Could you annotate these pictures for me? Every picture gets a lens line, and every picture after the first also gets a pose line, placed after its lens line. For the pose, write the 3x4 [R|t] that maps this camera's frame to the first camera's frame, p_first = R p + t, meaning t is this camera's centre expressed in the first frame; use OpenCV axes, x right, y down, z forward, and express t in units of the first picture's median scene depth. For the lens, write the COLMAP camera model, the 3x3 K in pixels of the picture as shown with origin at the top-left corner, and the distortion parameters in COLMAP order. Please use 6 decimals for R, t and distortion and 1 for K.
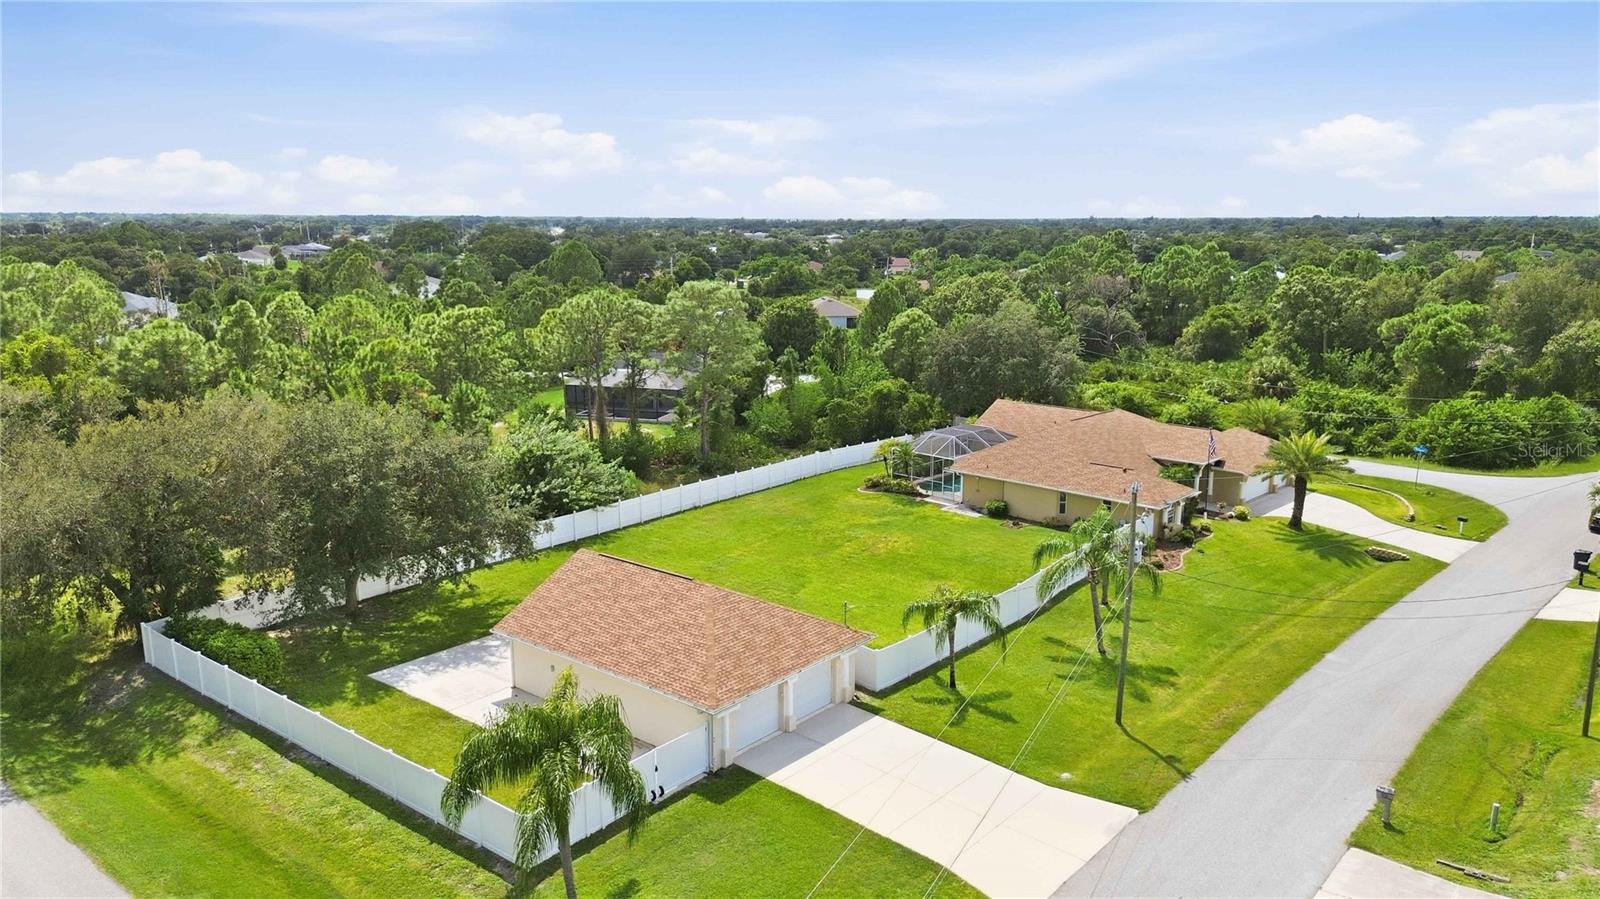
lens RADIAL K [[1151.5, 0, 796.4], [0, 1151.5, 483.5], [0, 0, 1]] dist [0.072100, -0.084921]
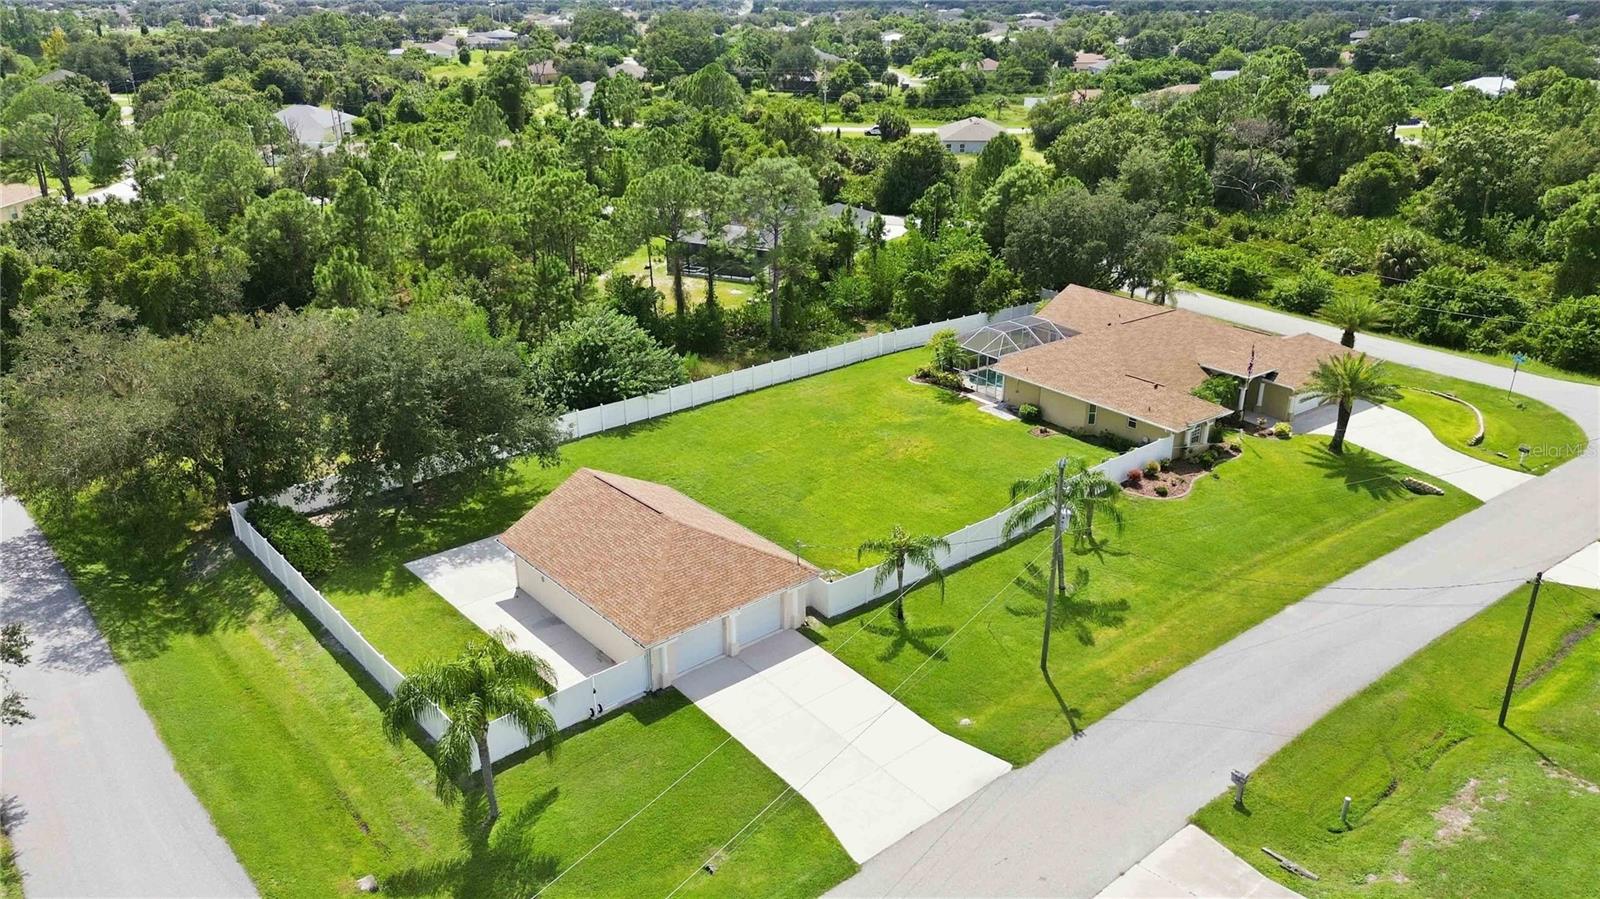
lens RADIAL K [[1151.5, 0, 796.4], [0, 1151.5, 483.5], [0, 0, 1]] dist [0.072100, -0.084921]
pose [[0.984896, 0.065260, -0.160381, 0.147393], [-0.034445, 0.981587, 0.187885, -0.108287], [0.169689, -0.179523, 0.969008, -0.035563]]
